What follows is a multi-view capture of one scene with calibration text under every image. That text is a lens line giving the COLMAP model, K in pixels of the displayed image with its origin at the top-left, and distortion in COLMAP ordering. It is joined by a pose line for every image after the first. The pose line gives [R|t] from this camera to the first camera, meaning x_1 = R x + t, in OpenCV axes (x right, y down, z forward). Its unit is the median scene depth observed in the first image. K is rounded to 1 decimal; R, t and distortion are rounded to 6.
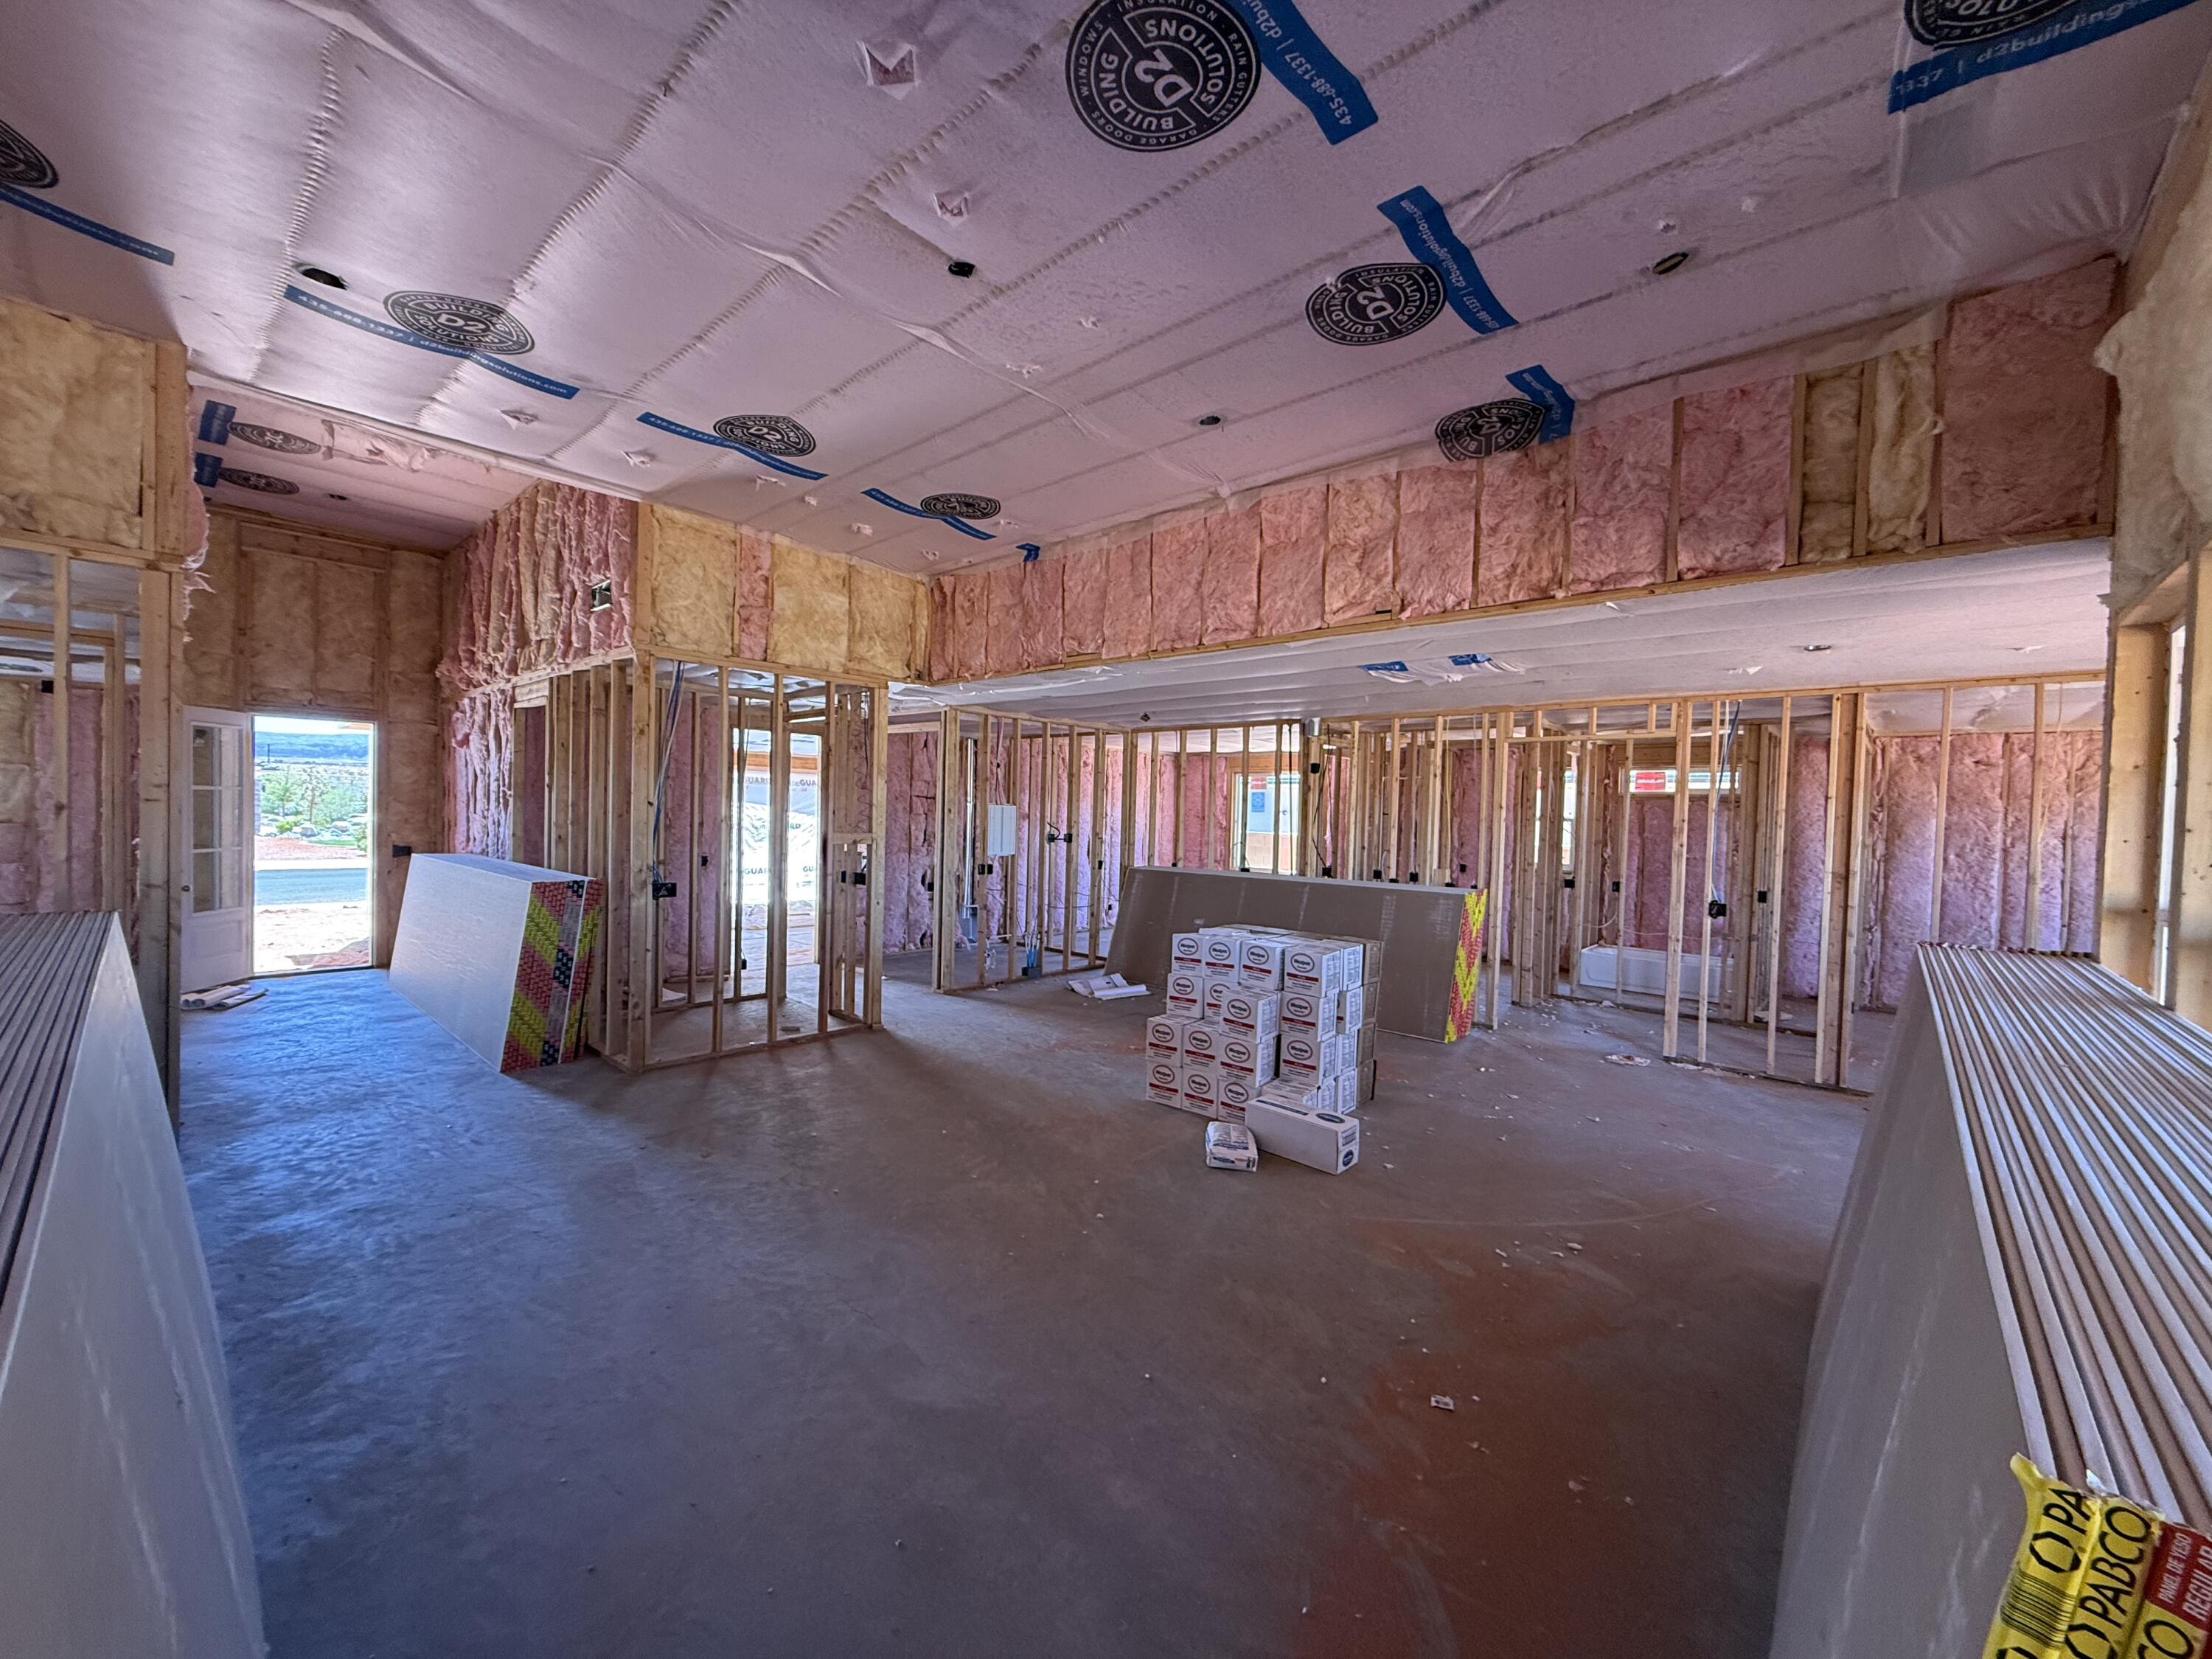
lens RADIAL K [[874.8, 0, 1101.8], [0, 874.8, 832.8], [0, 0, 1]] dist [0.000321, 0.000220]
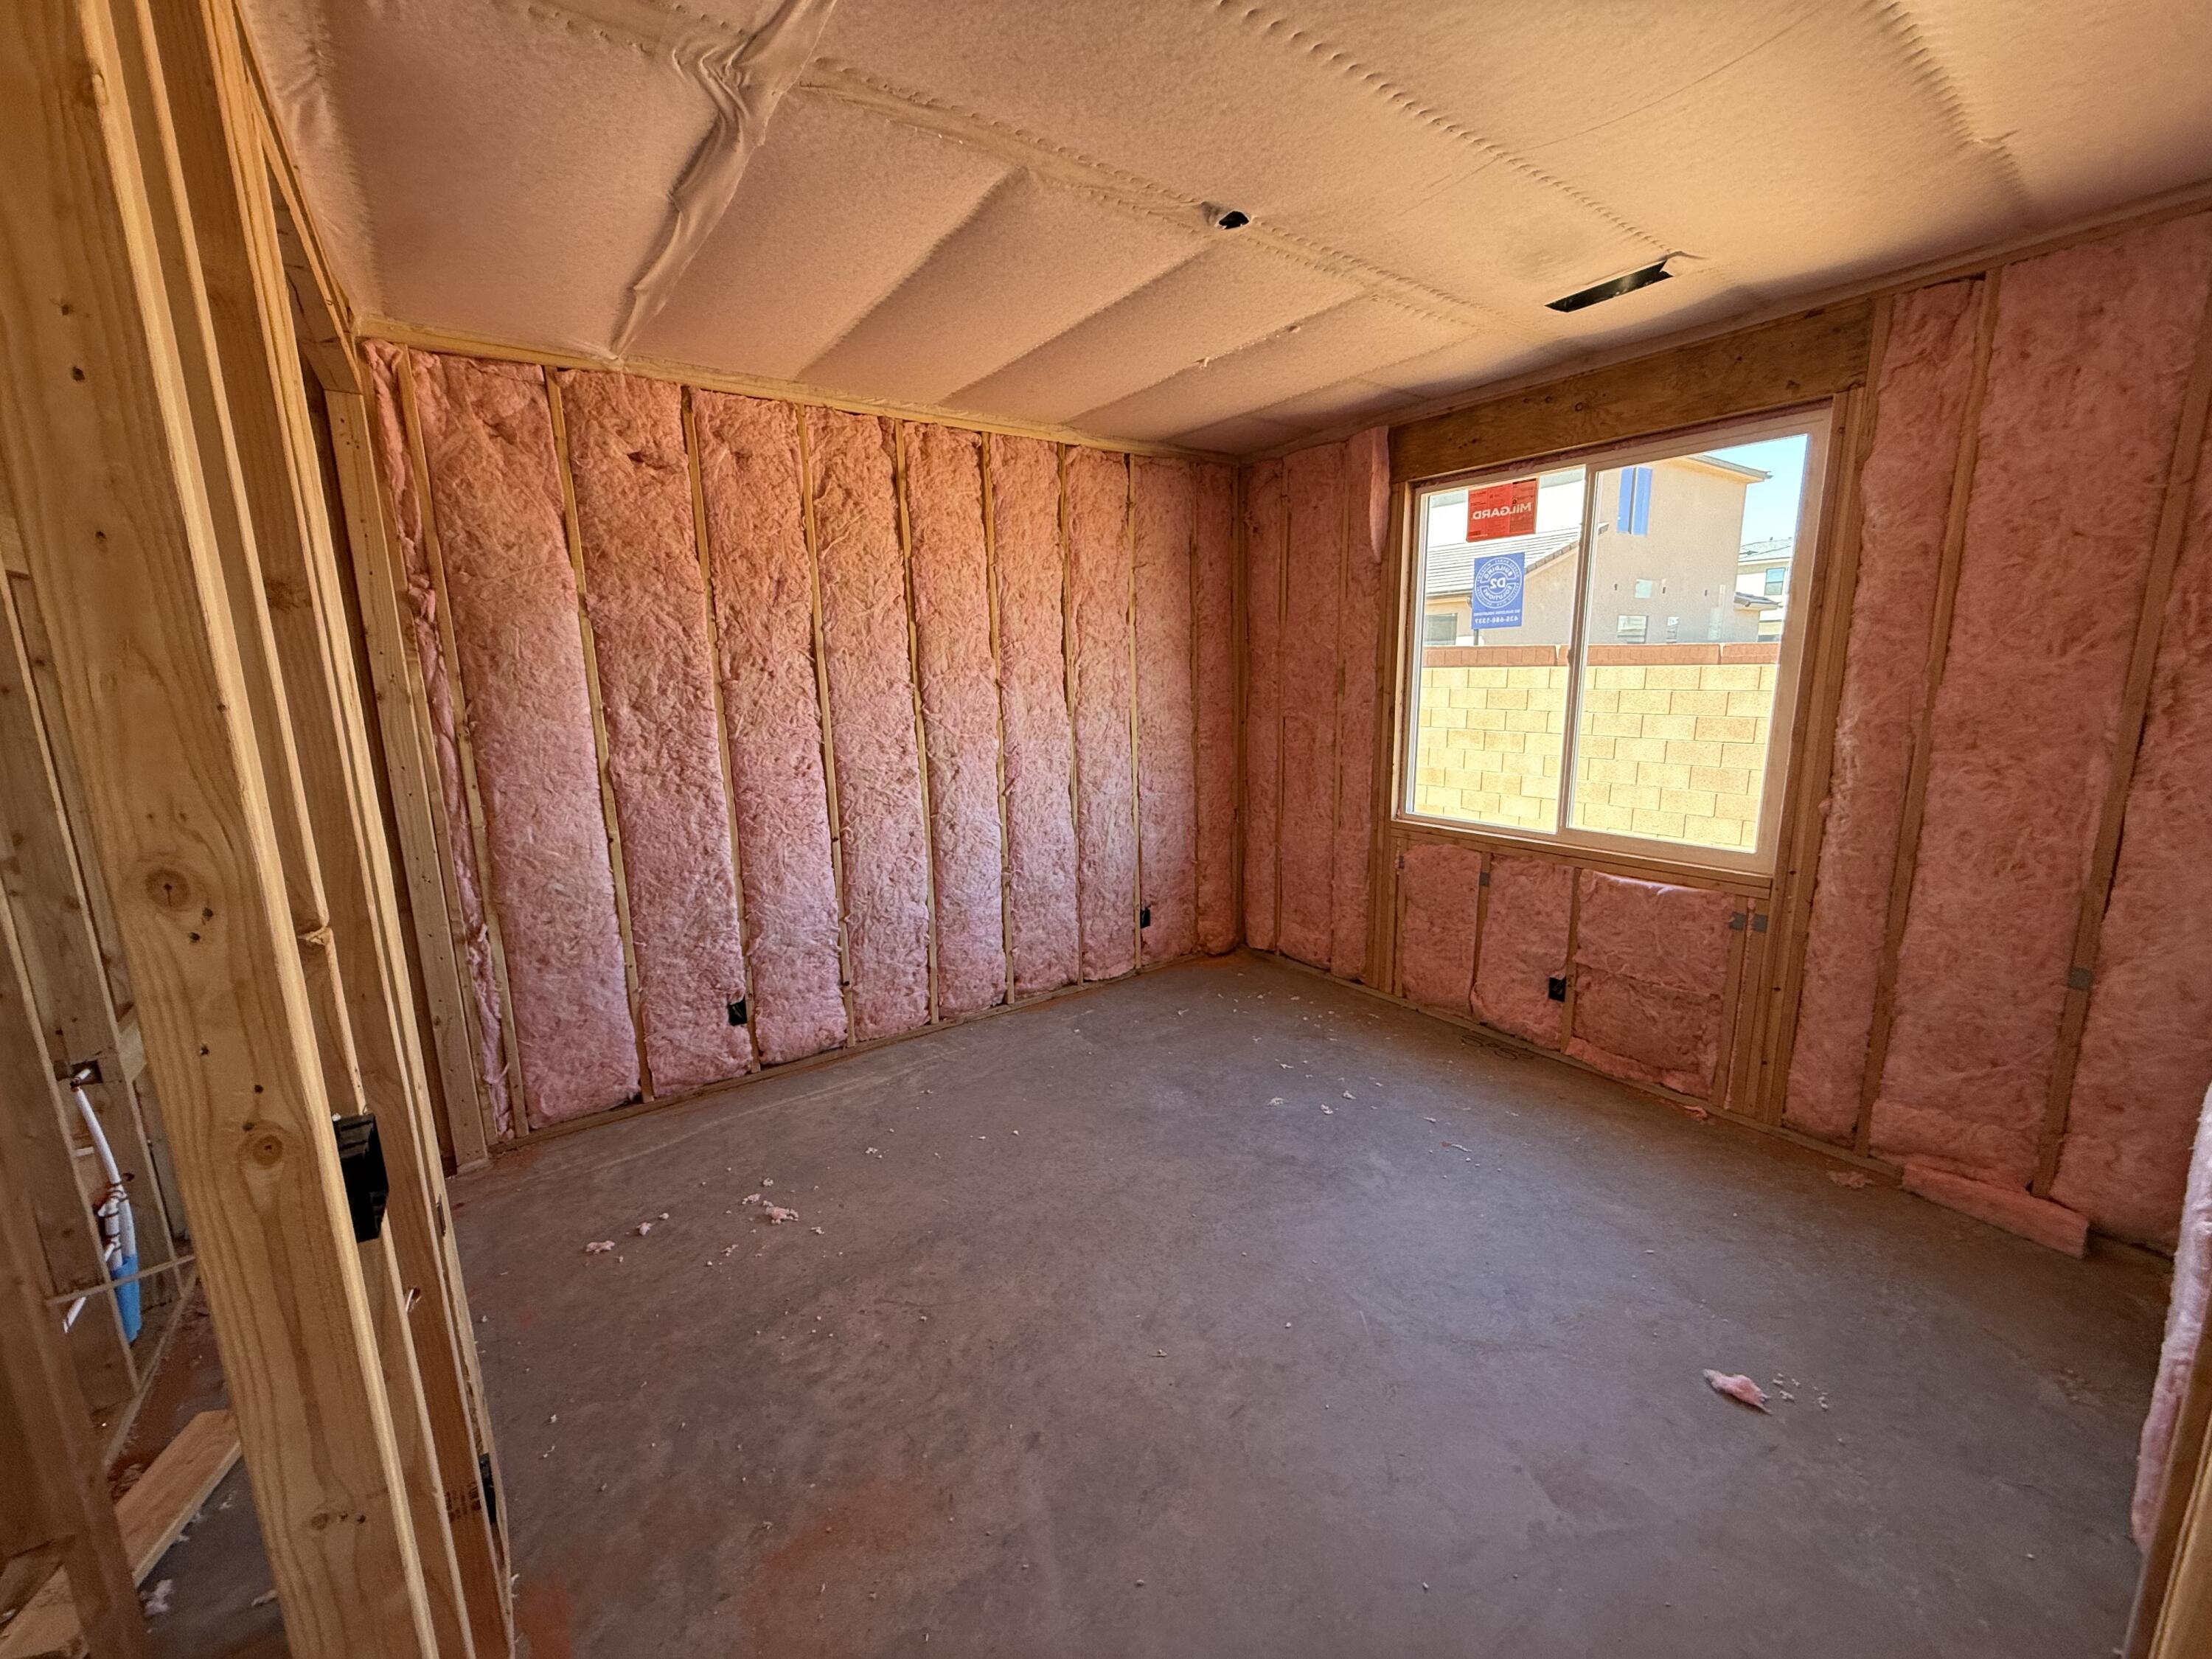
lens RADIAL K [[874.8, 0, 1101.8], [0, 874.8, 832.8], [0, 0, 1]] dist [0.000321, 0.000220]
pose [[0.217194, -0.216214, 0.951881, 0.660515], [0.048981, 0.976345, 0.210595, 0.009107], [-0.974899, 0.000884, 0.222646, 0.733968]]
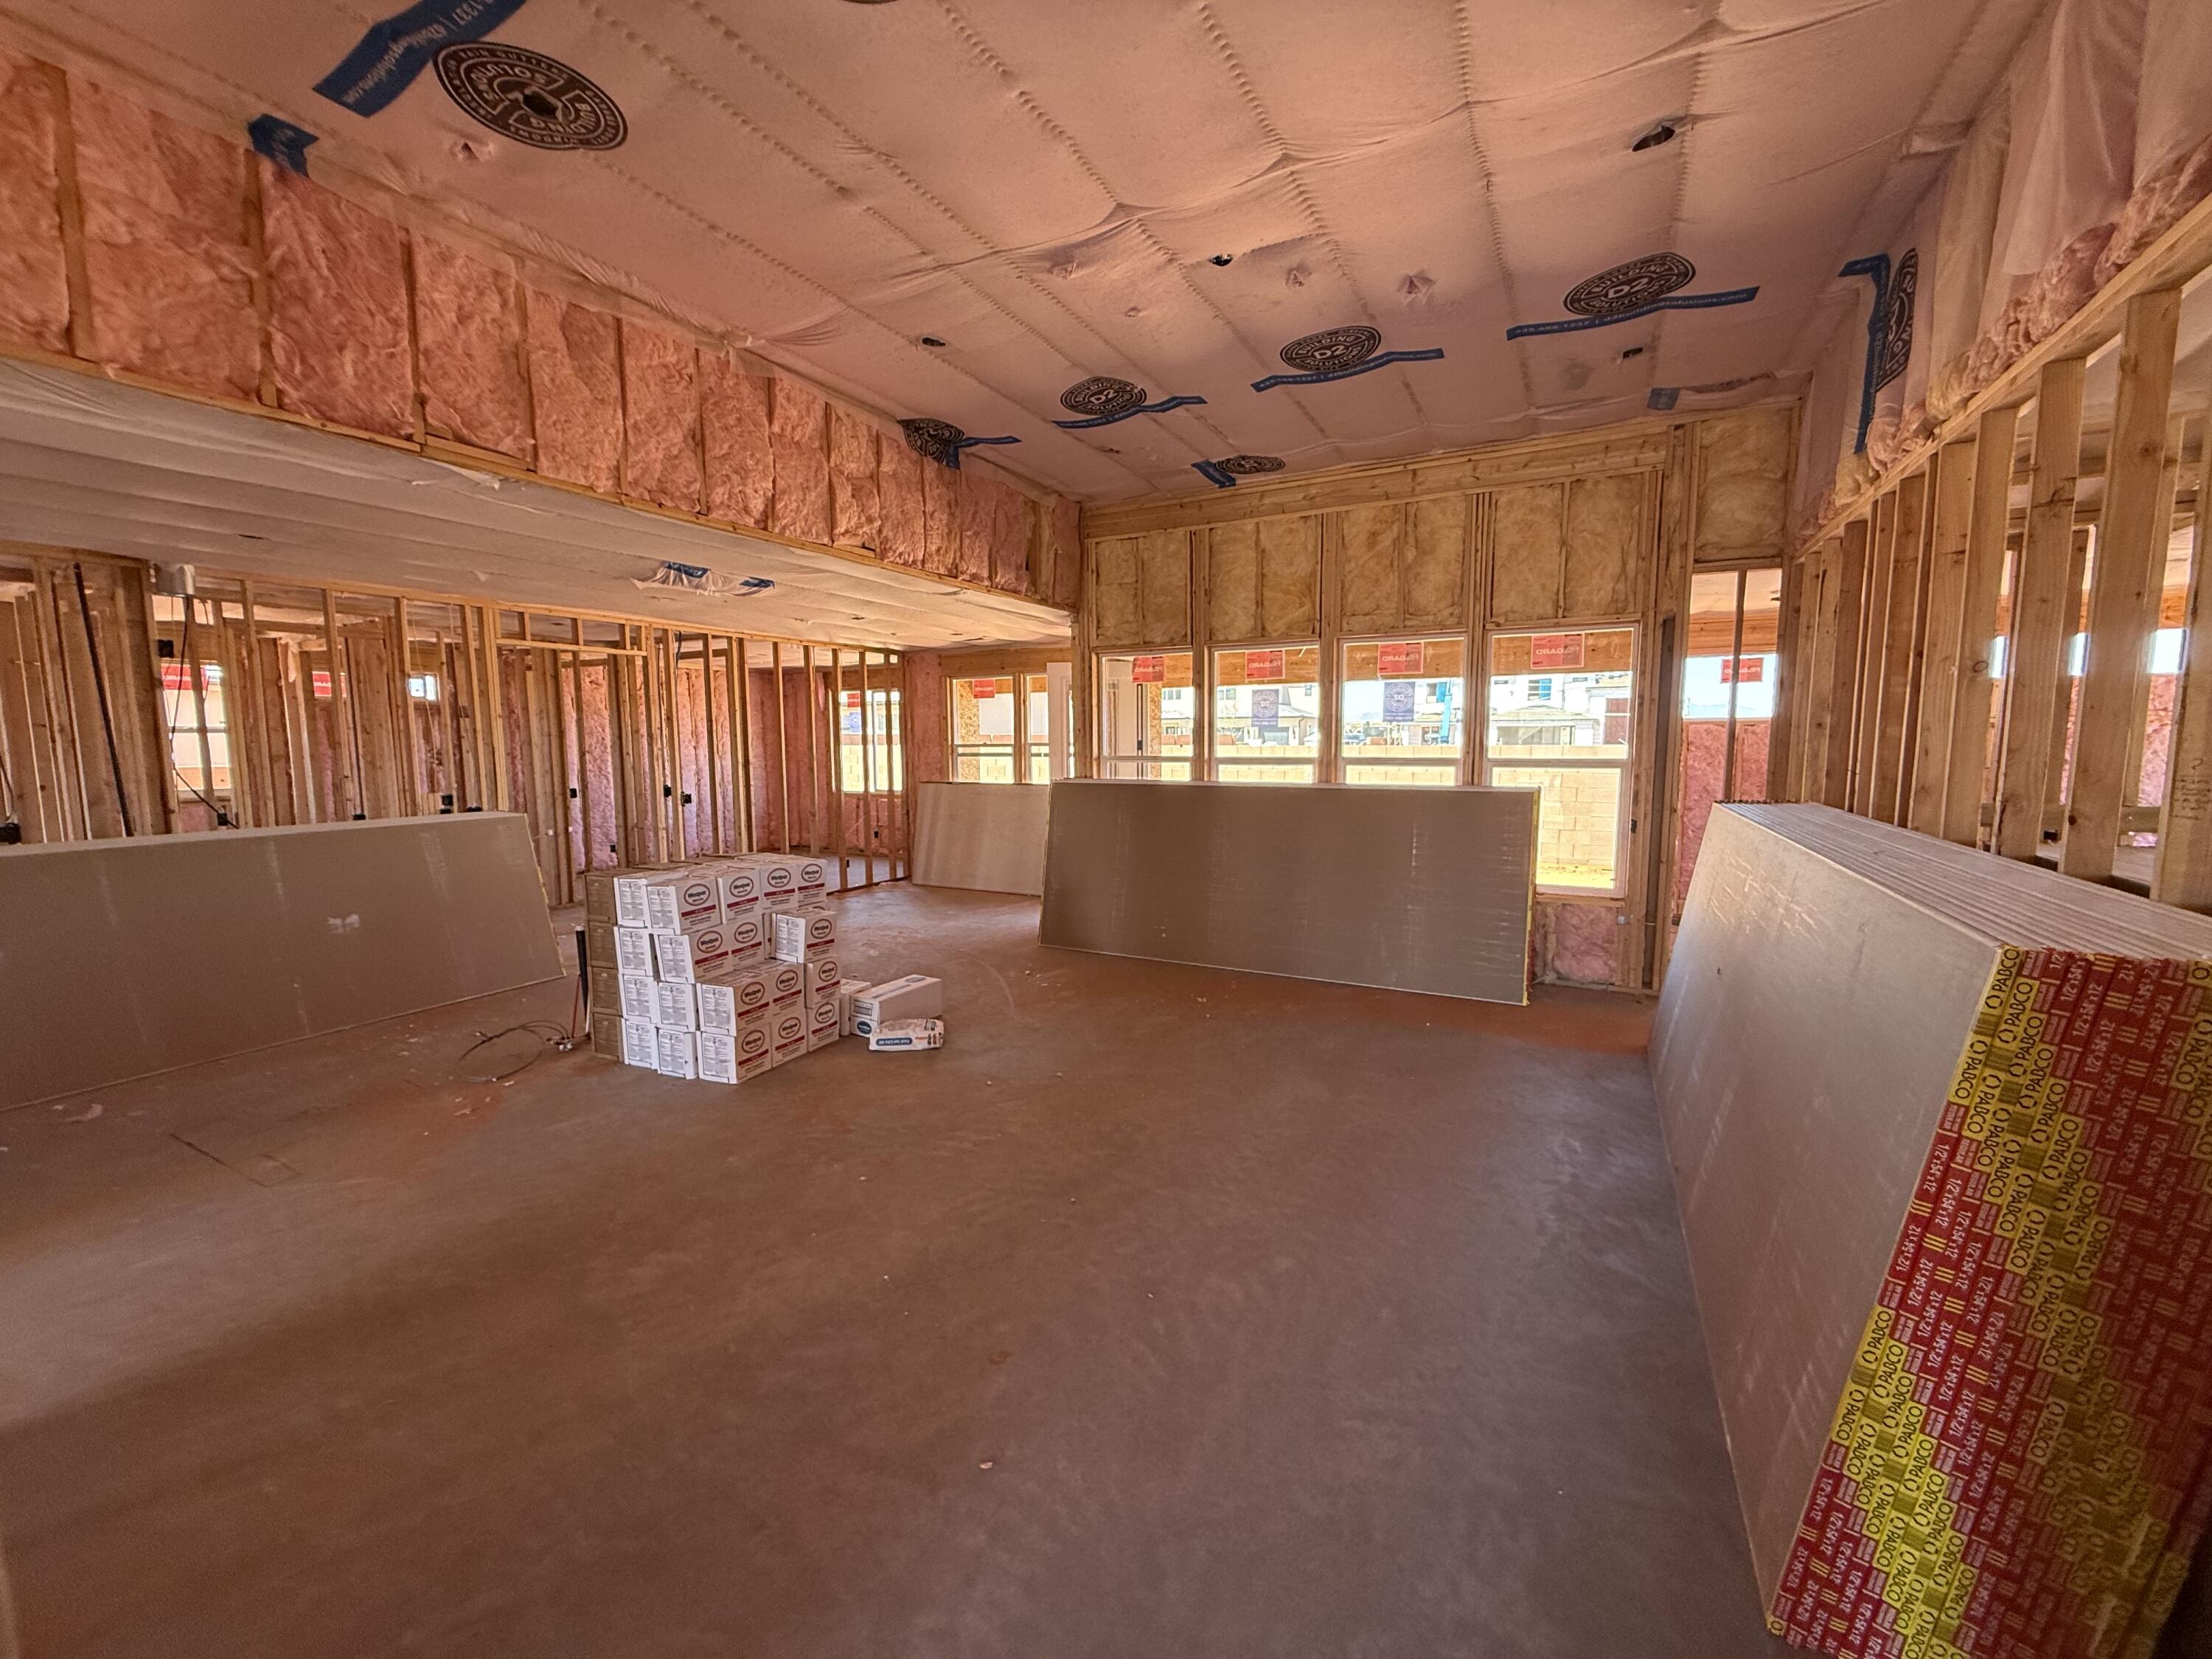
lens RADIAL K [[874.8, 0, 1101.8], [0, 874.8, 832.8], [0, 0, 1]] dist [0.000321, 0.000220]
pose [[-0.234065, -0.129732, 0.963526, -0.523759], [0.022156, 0.990088, 0.138691, -0.020496], [-0.971968, 0.053810, -0.228871, 0.567909]]
